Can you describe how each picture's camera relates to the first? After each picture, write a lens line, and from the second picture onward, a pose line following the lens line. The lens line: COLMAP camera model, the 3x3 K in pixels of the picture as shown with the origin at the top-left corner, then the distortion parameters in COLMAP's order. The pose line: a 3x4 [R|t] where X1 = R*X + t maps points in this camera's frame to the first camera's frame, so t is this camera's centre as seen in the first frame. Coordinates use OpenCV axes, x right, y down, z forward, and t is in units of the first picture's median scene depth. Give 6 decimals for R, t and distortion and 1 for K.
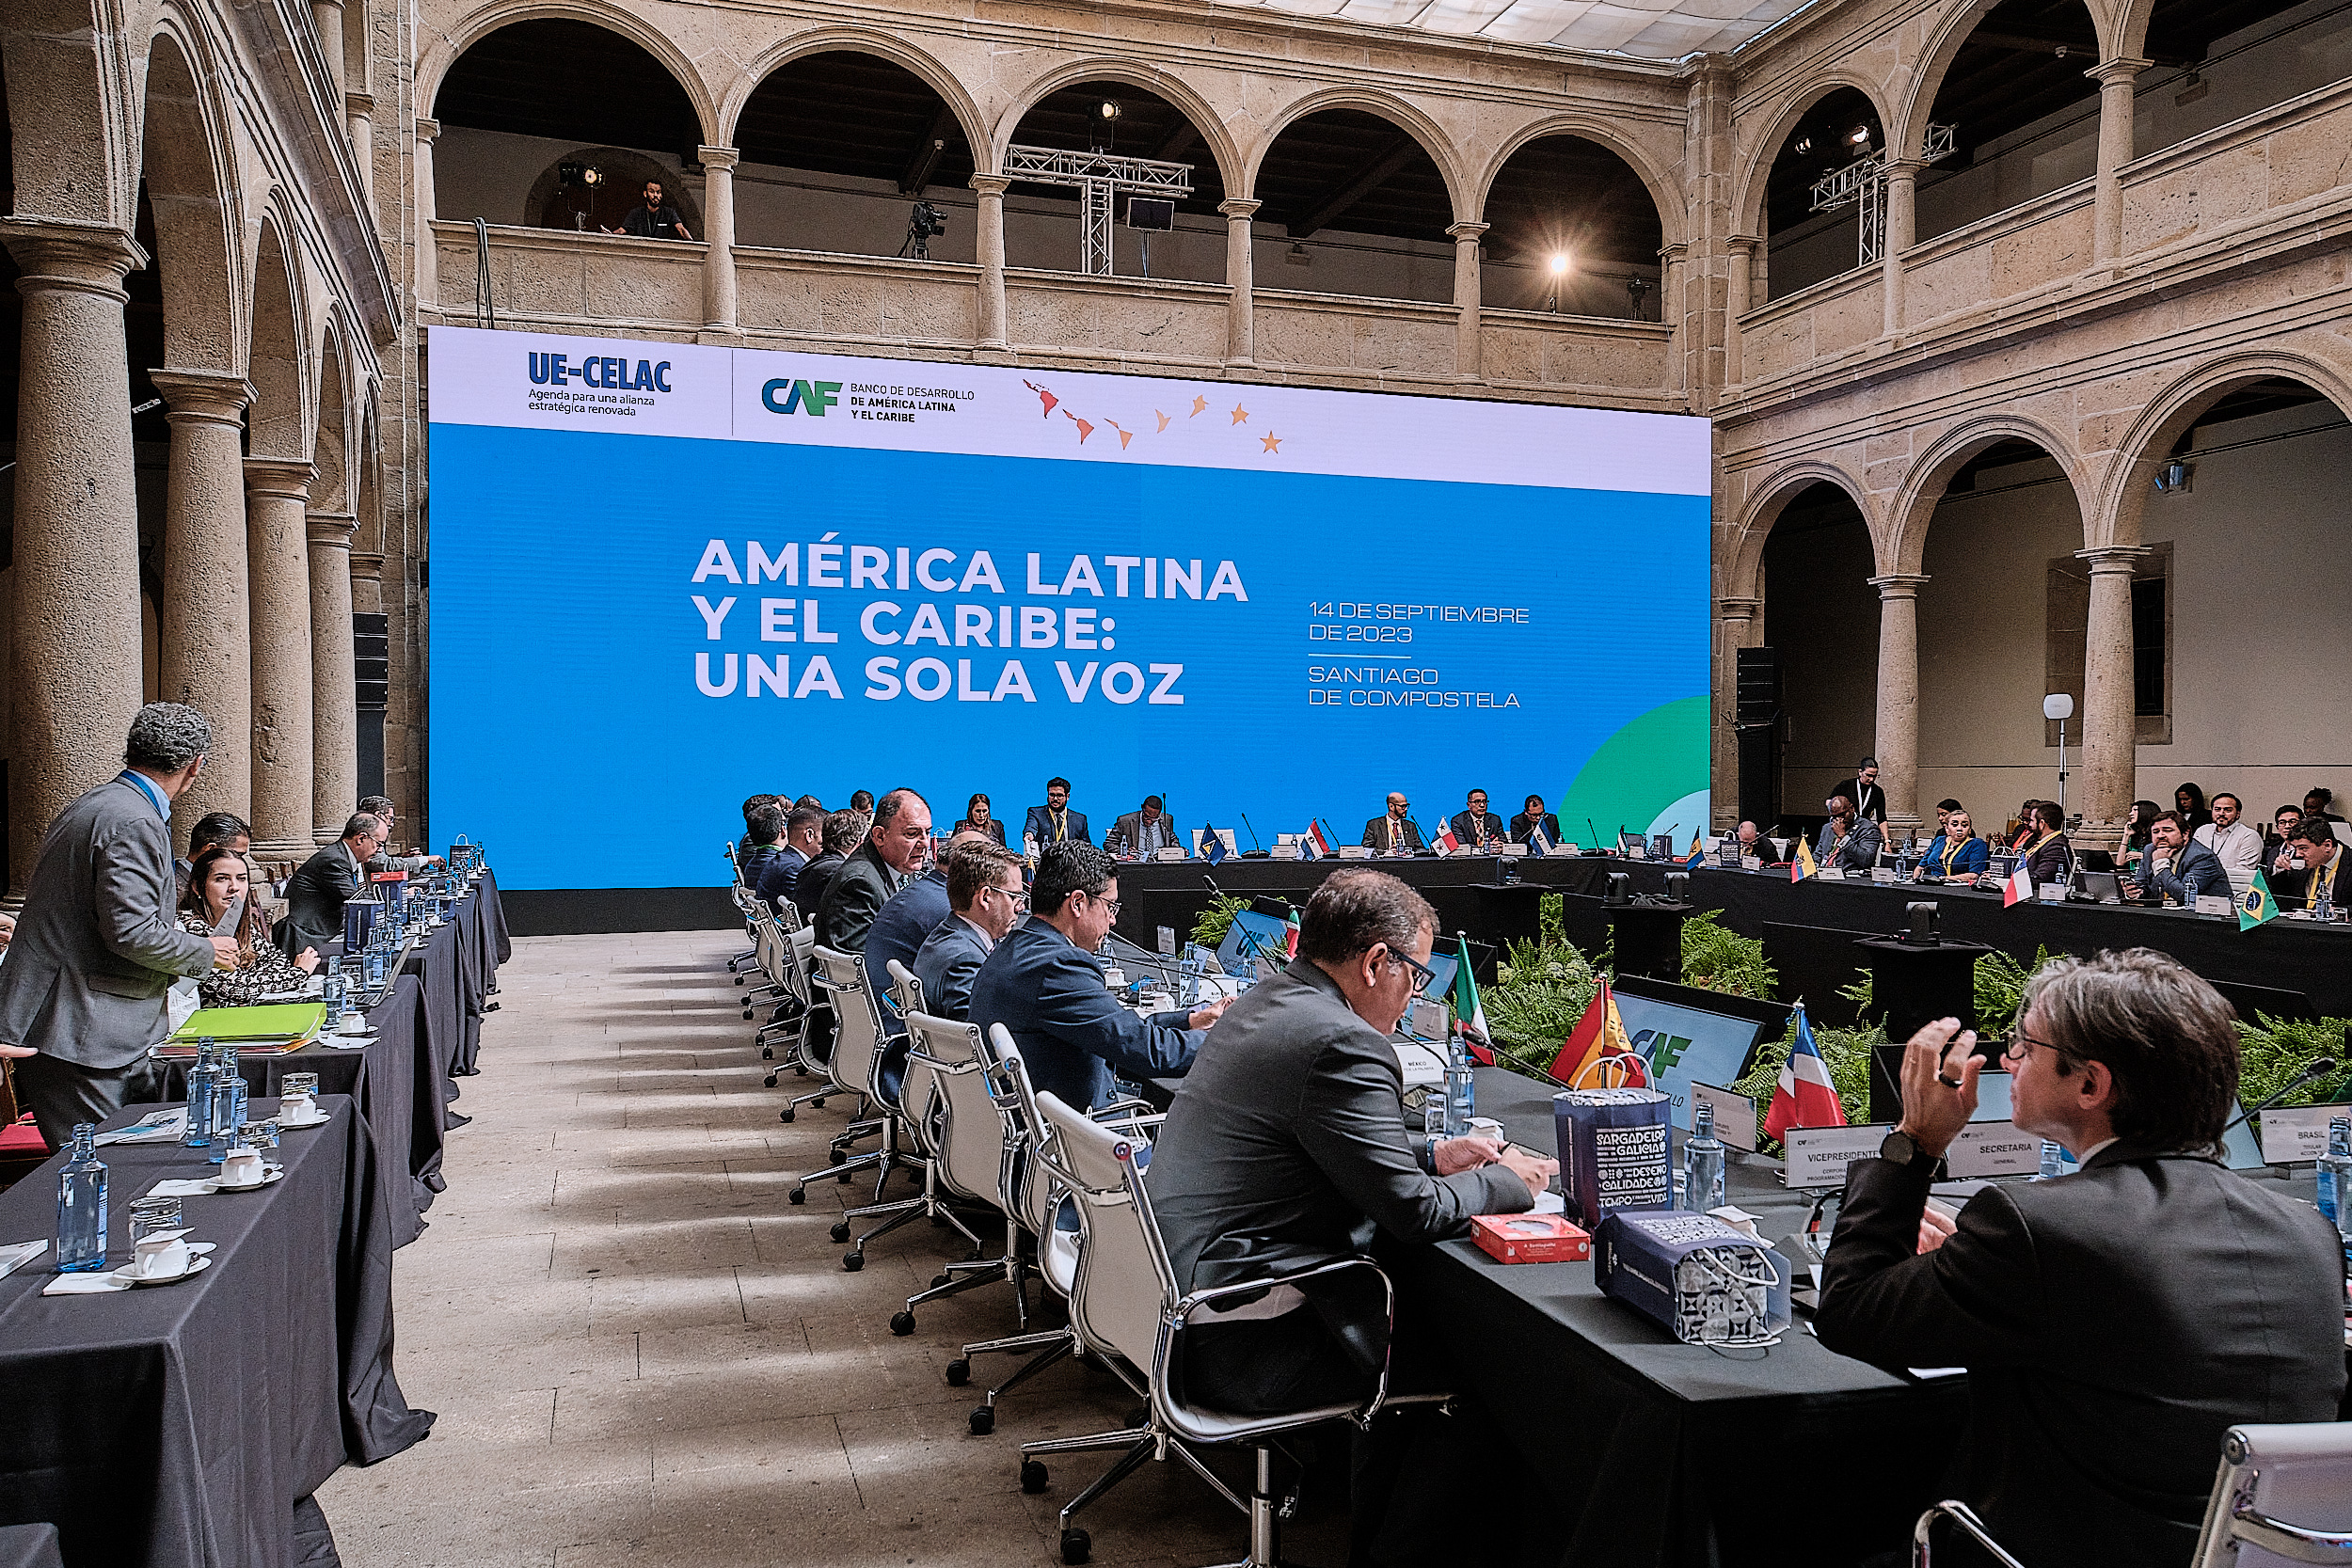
lens RADIAL K [[1802.4, 0, 1177.7], [0, 1802.4, 793.3], [0, 0, 1]] dist [0.060046, 0.021131]
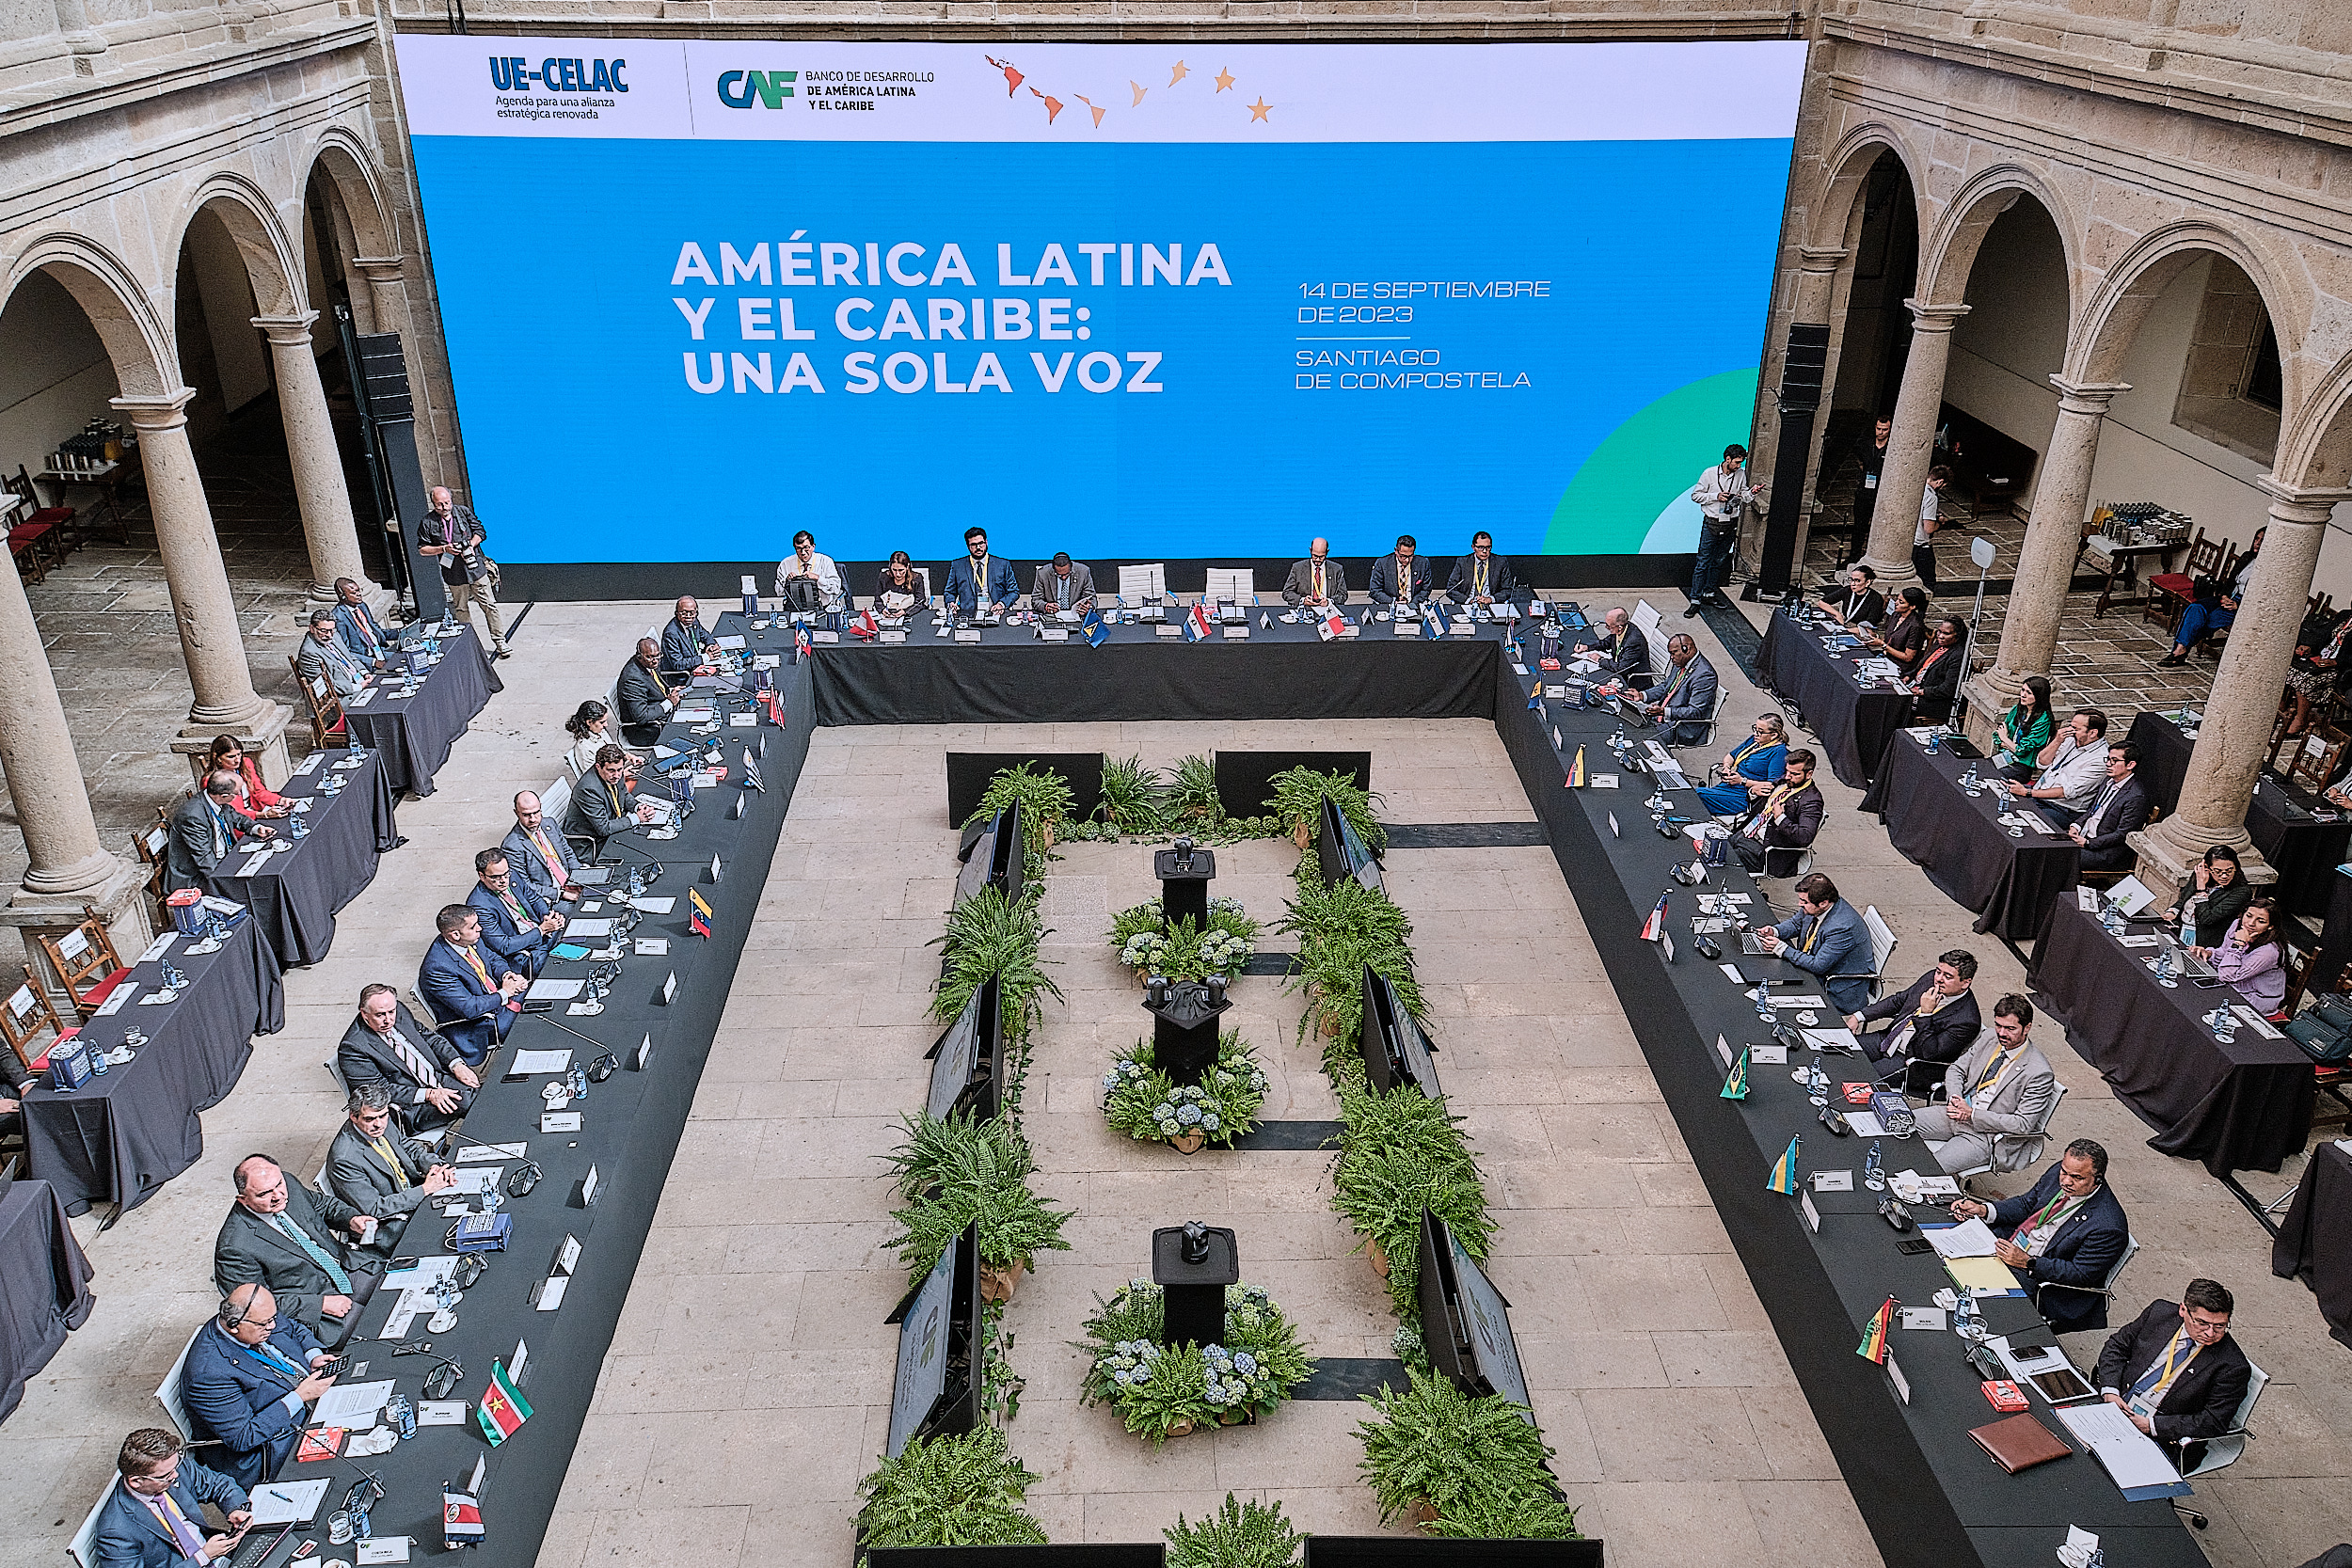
lens RADIAL K [[1802.4, 0, 1178.8], [0, 1802.4, 738.5], [0, 0, 1]] dist [0.060046, 0.021131]
pose [[0.968607, 0.107125, -0.224330, 0.267899], [-0.003533, 0.908230, 0.418456, -0.305911], [0.248570, -0.404527, 0.880097, 0.040492]]
